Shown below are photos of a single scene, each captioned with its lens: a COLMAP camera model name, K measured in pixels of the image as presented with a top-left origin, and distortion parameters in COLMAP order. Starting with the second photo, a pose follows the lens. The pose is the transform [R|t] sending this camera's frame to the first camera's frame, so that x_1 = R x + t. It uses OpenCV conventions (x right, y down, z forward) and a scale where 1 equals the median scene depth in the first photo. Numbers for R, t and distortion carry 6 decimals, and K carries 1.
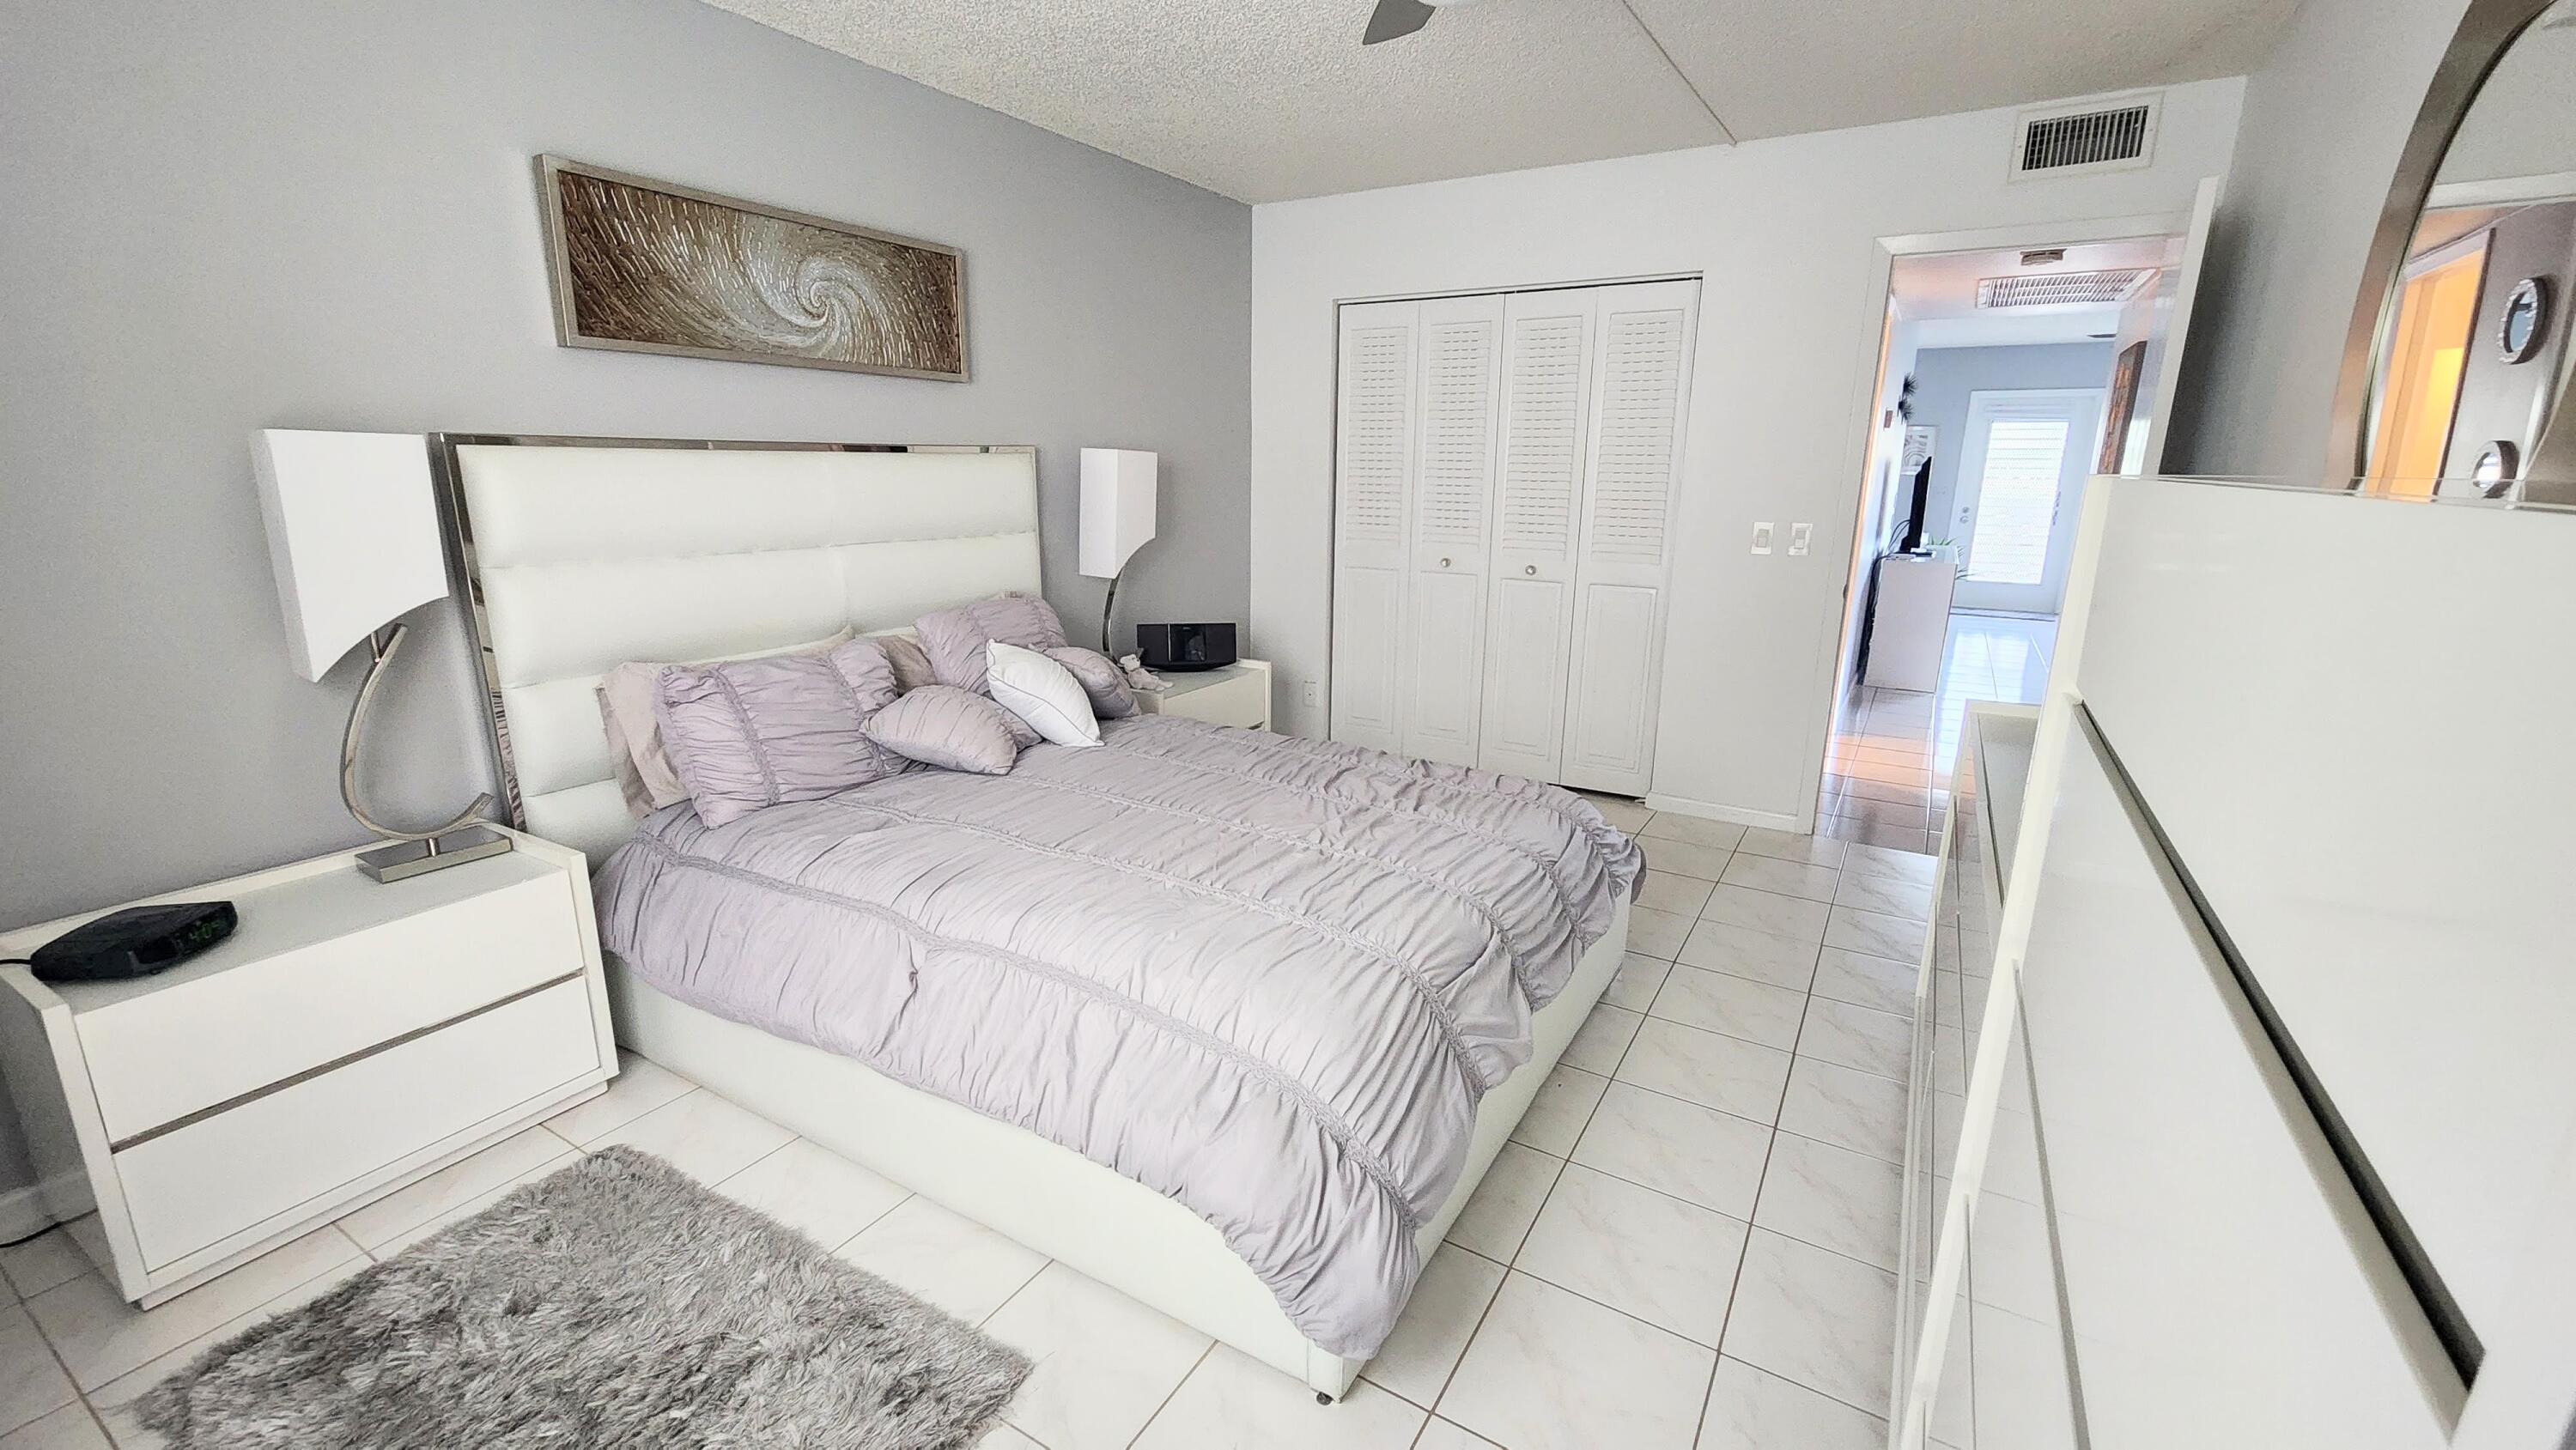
lens RADIAL K [[1059.0, 0, 1288.0], [0, 1059.0, 725.0], [0, 0, 1]] dist [0.000890, 0.000026]
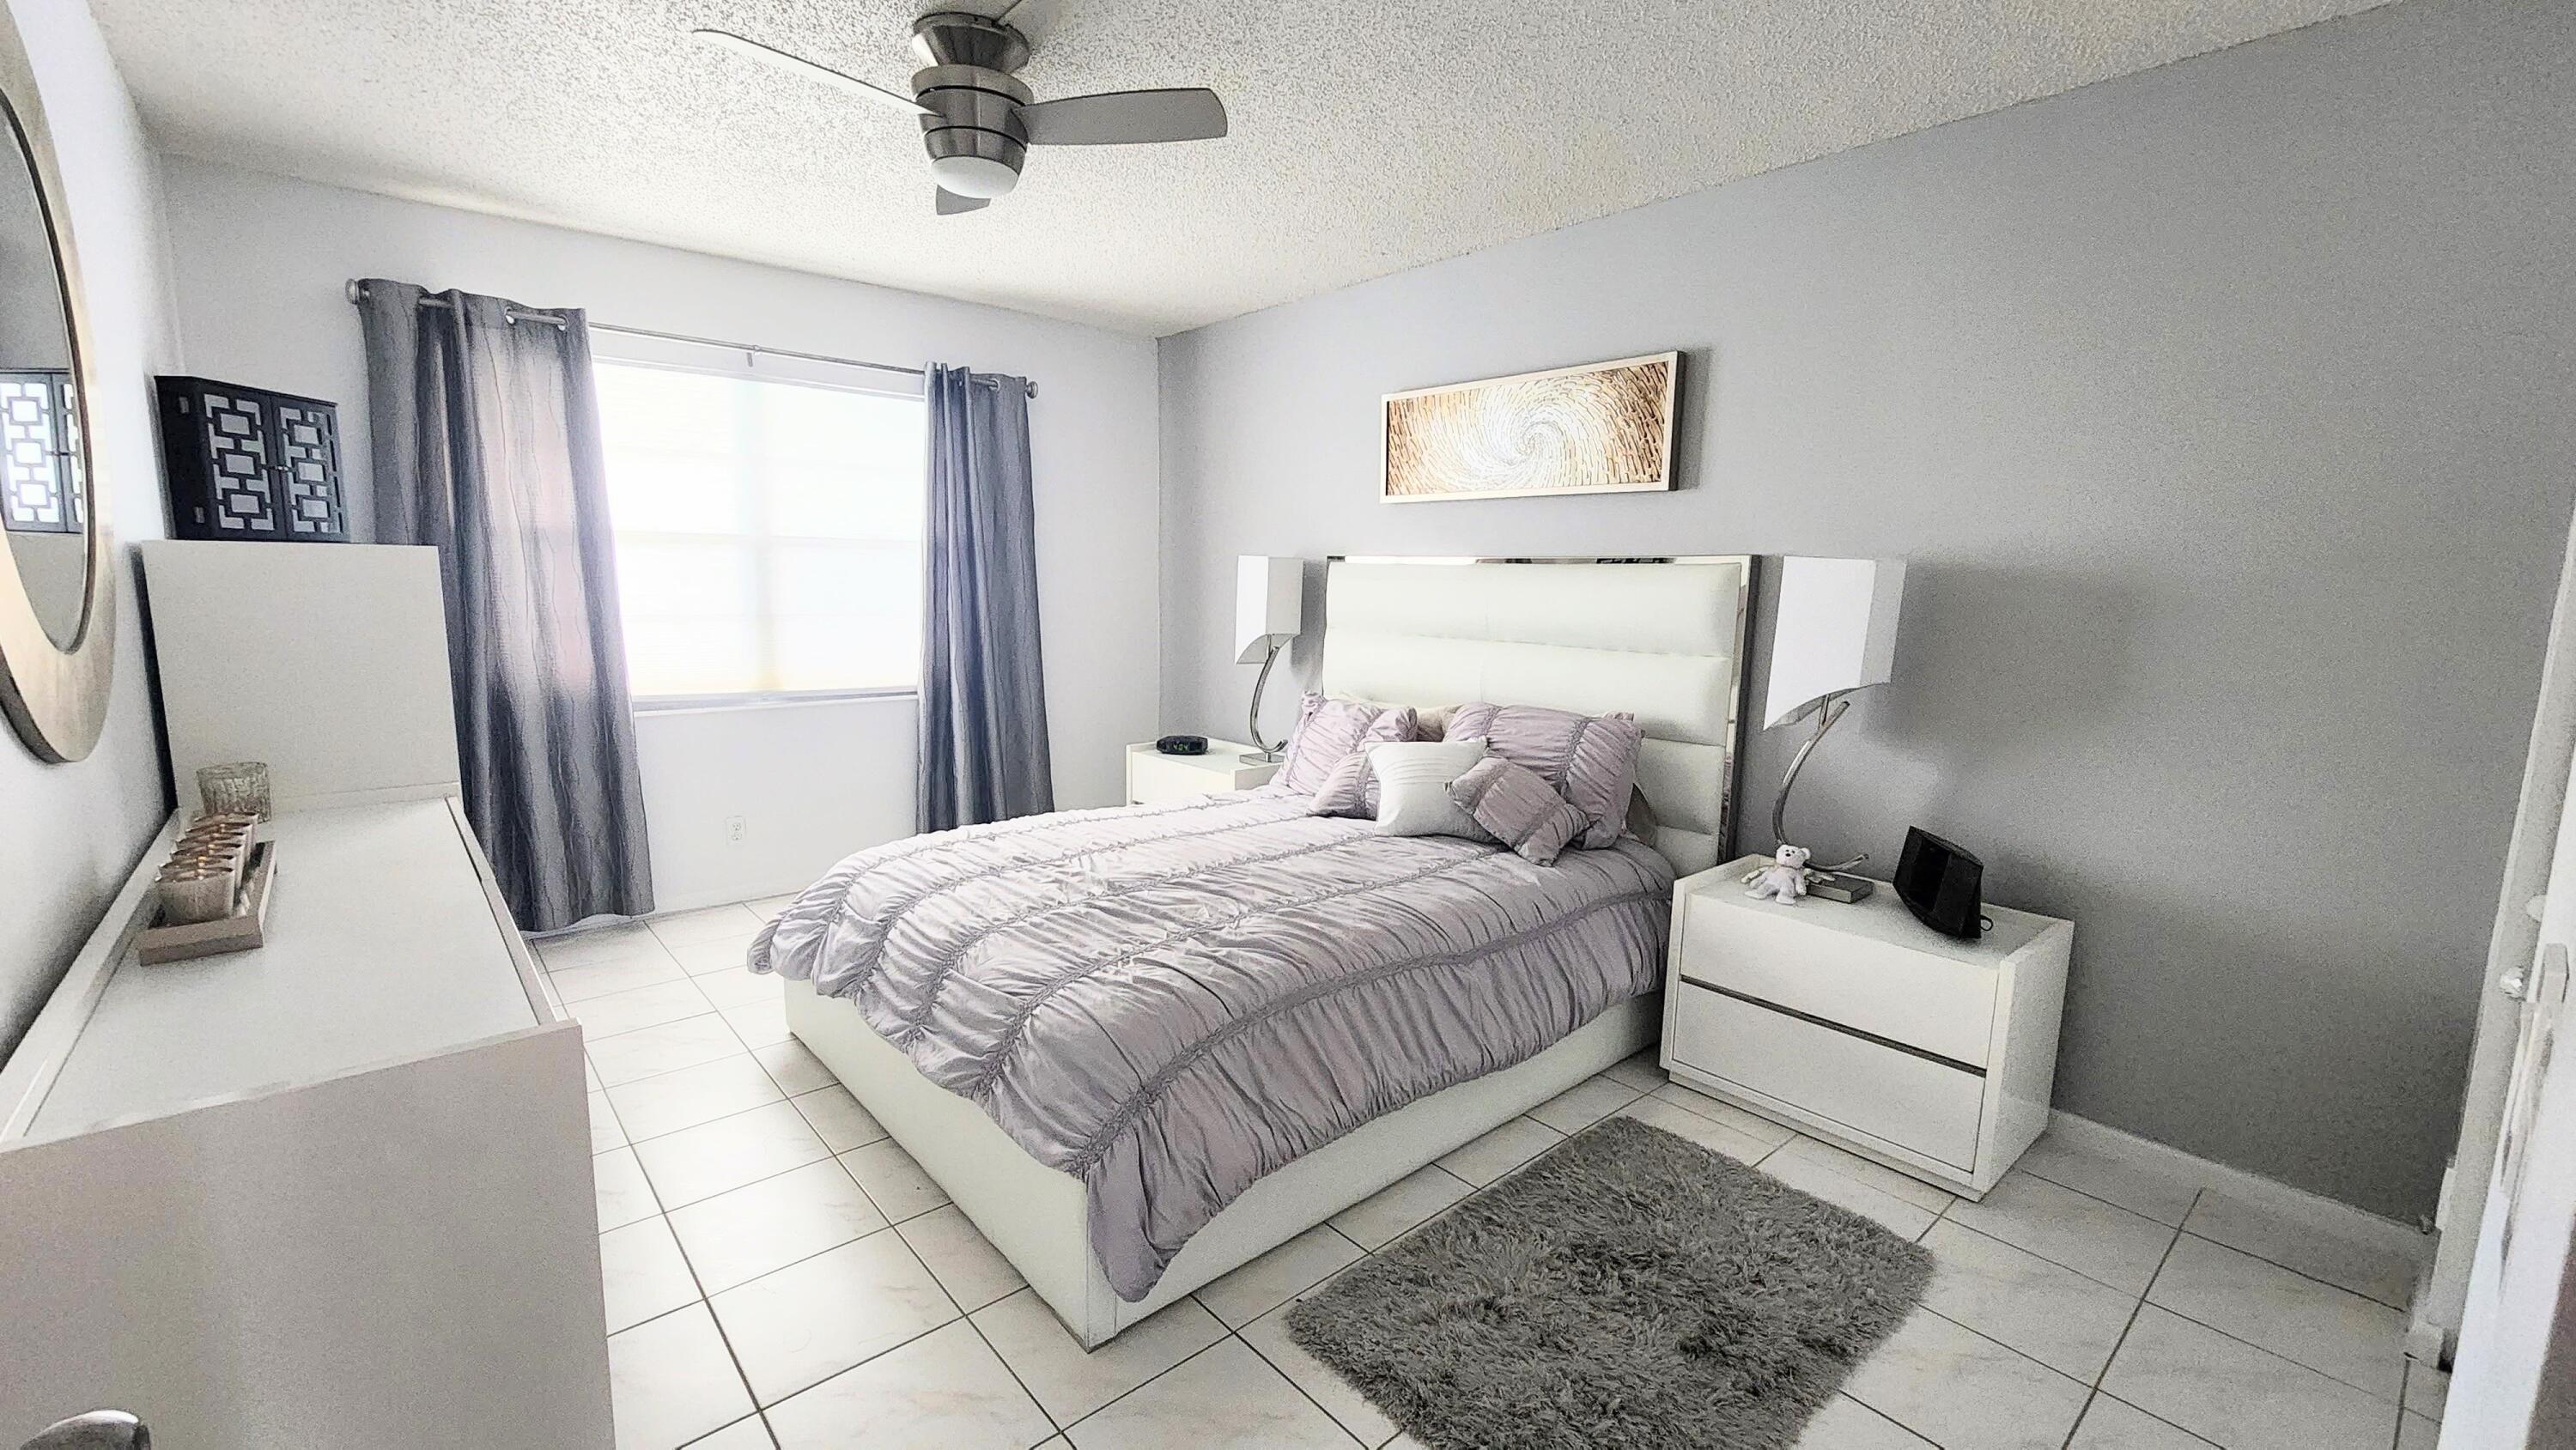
lens RADIAL K [[1059.0, 0, 1288.0], [0, 1059.0, 725.0], [0, 0, 1]] dist [0.000890, 0.000026]
pose [[-0.303948, 0.124125, -0.944568, 0.794093], [-0.248711, 0.946755, 0.204444, -0.263458], [0.919651, 0.297065, -0.256893, 1.116670]]
